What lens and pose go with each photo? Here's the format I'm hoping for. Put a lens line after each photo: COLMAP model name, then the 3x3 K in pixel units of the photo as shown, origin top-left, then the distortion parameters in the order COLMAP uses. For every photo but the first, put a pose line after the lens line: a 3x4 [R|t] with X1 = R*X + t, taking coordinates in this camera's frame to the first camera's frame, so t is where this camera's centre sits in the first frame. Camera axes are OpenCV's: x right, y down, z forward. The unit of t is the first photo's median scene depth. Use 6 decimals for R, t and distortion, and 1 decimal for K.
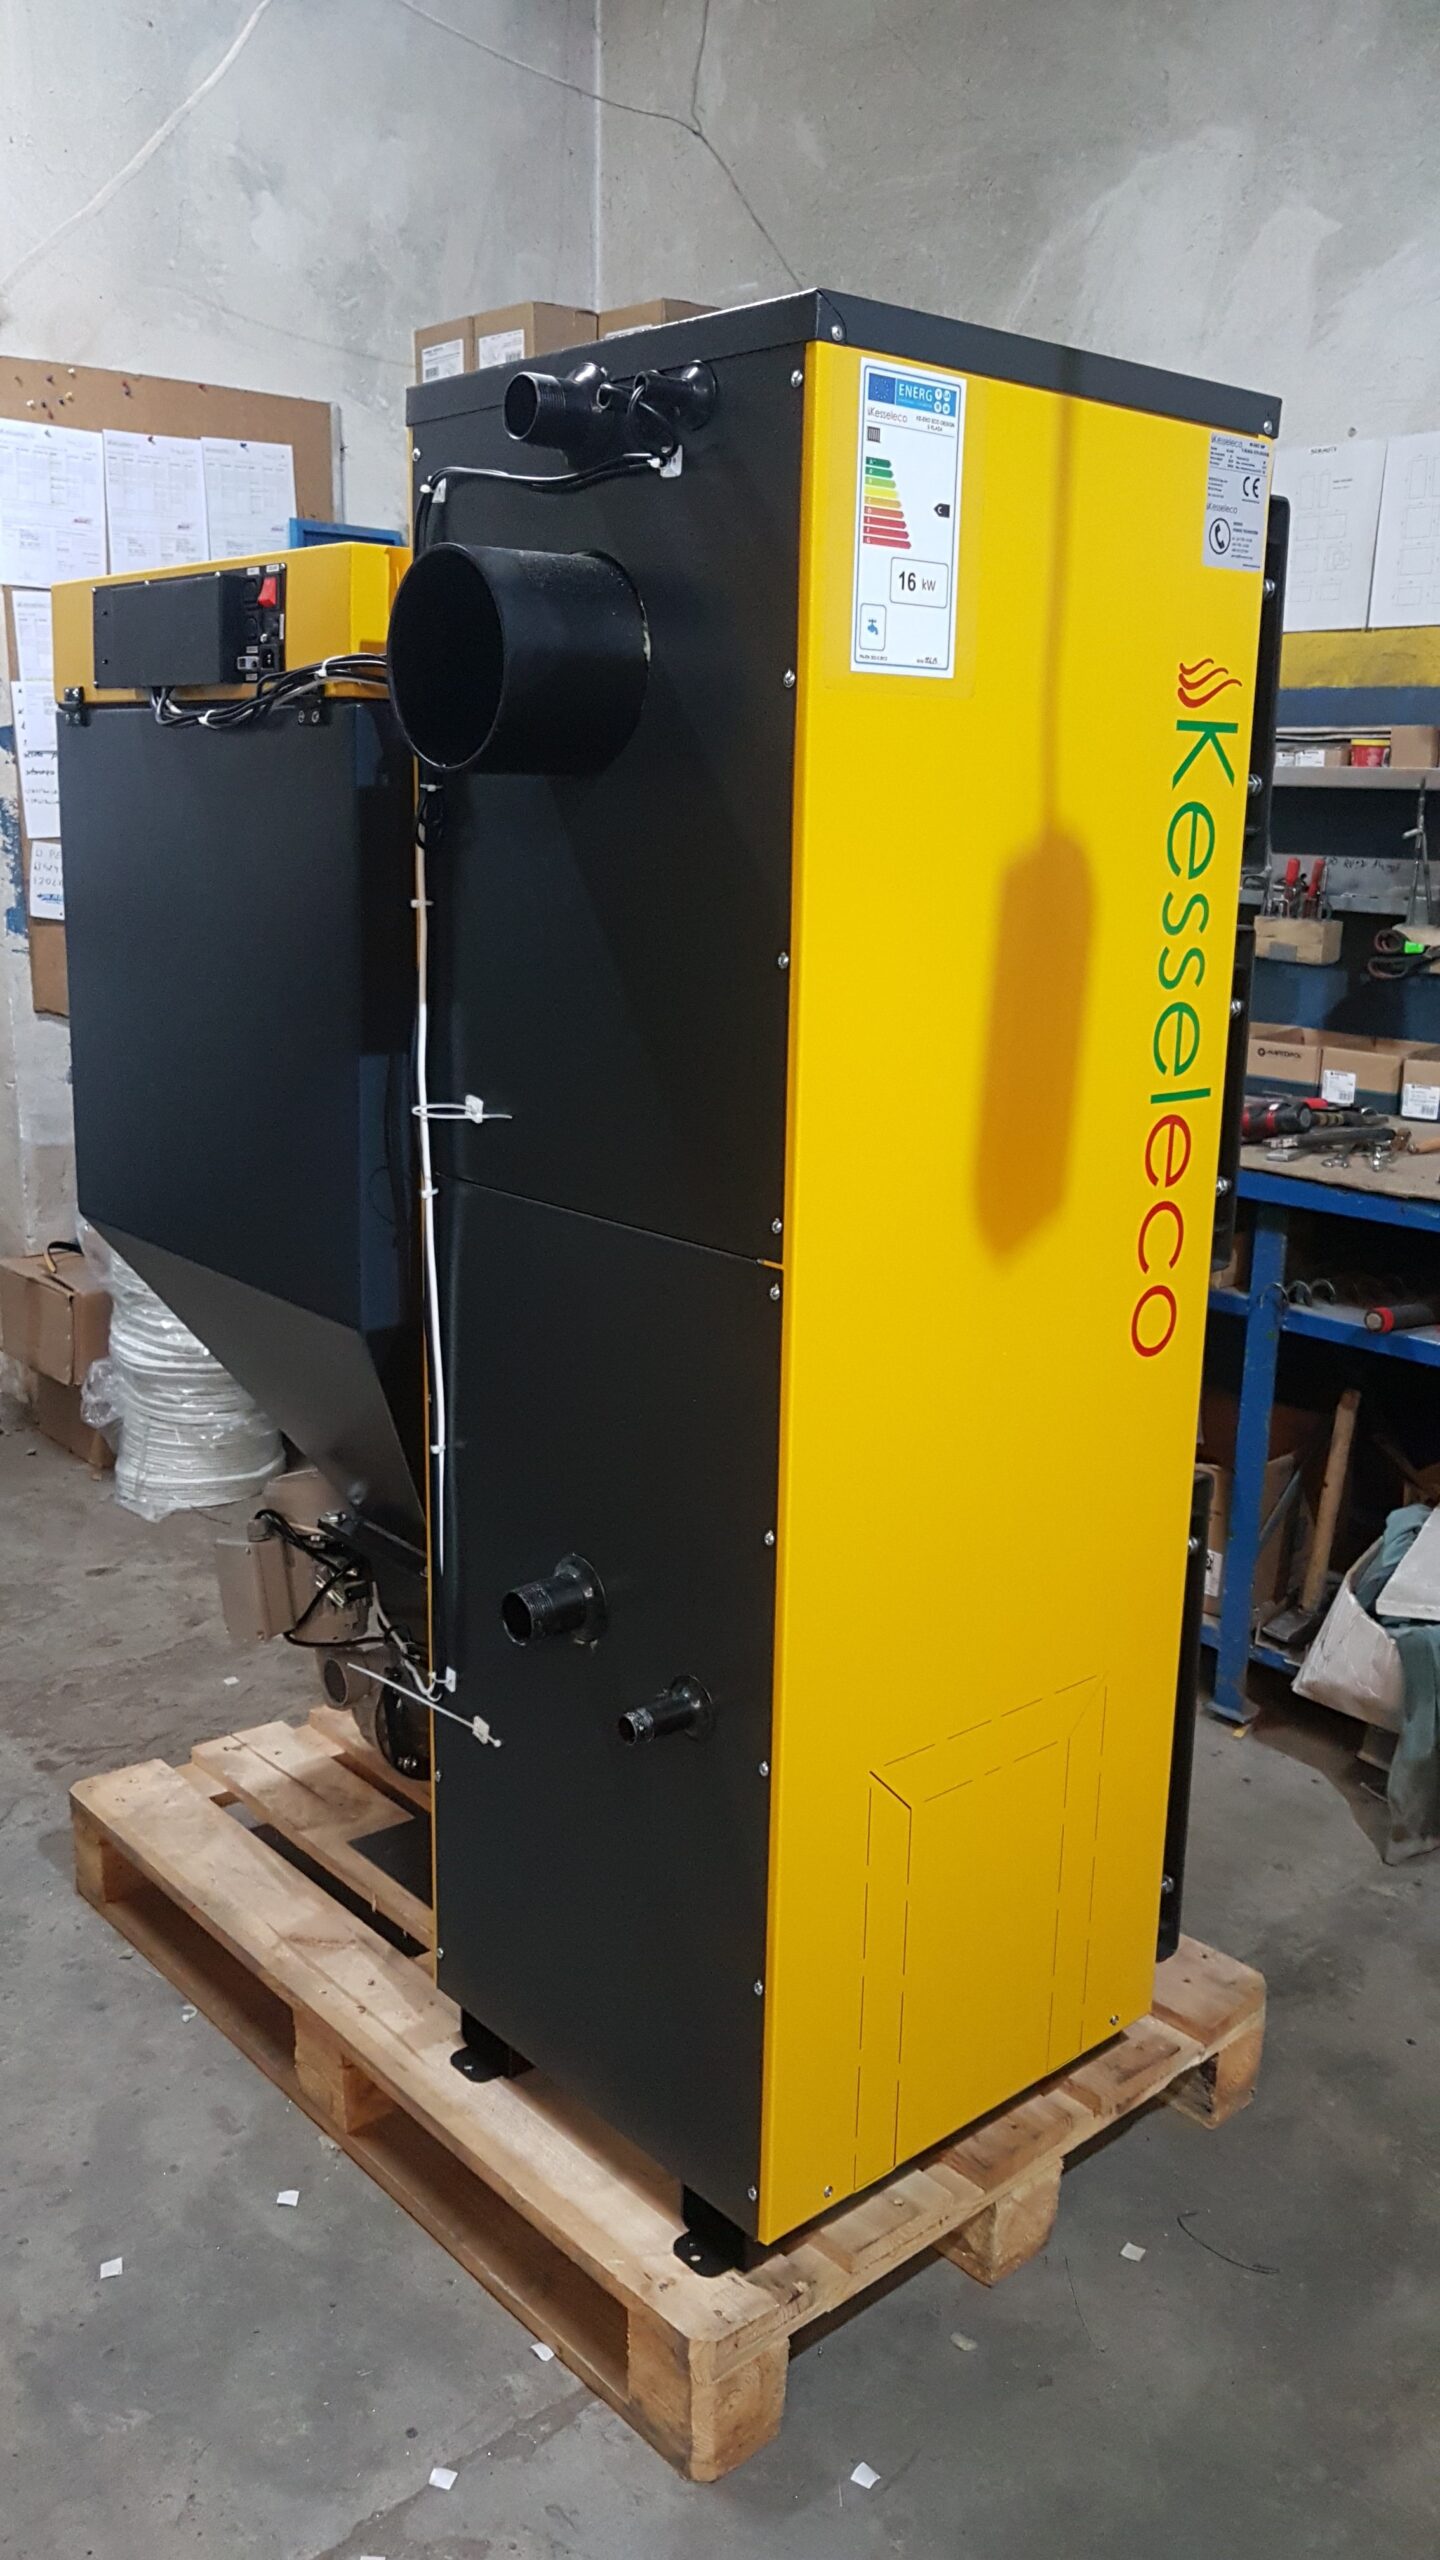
lens RADIAL K [[2028.0, 0, 723.8], [0, 2028.0, 1281.2], [0, 0, 1]] dist [-0.011668, 0.004263]
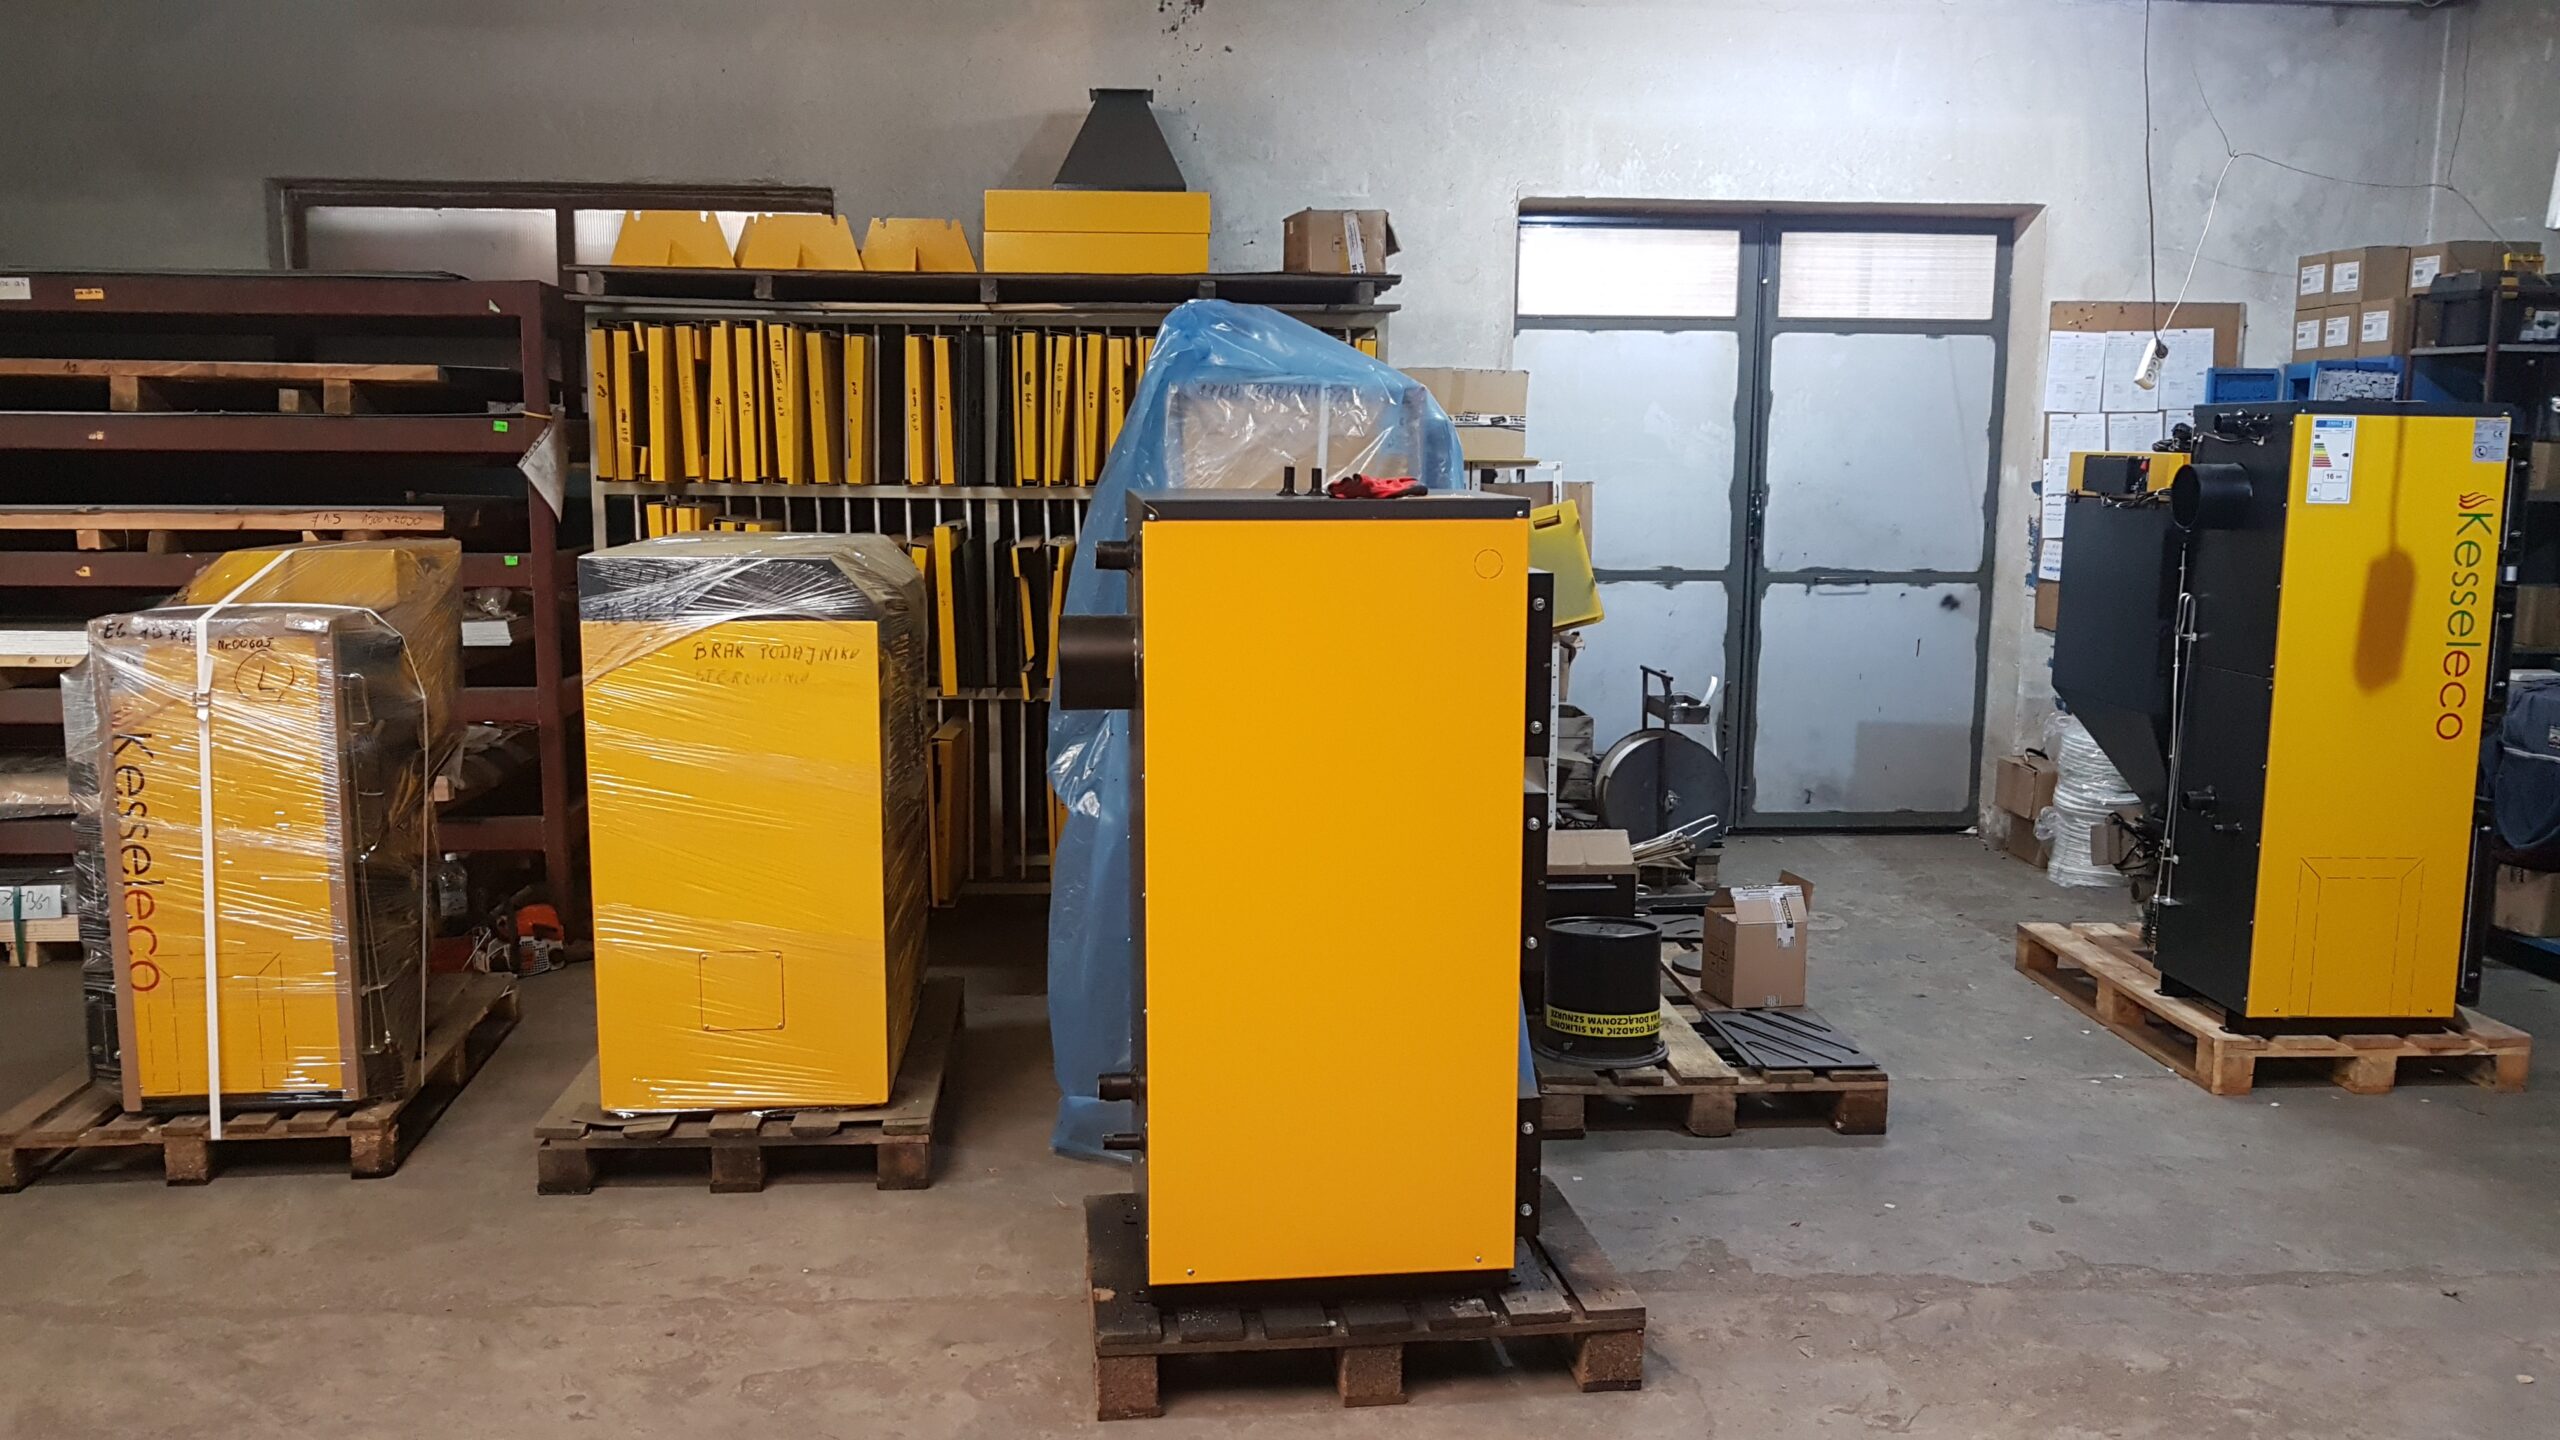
lens RADIAL K [[2028.0, 0, 1281.7], [0, 2028.0, 731.3], [0, 0, 1]] dist [-0.011668, 0.004263]
pose [[0.783434, 0.077777, -0.616589, 0.561957], [-0.146776, 0.987227, -0.061963, 0.363041], [0.603894, 0.139044, 0.784843, -1.779469]]
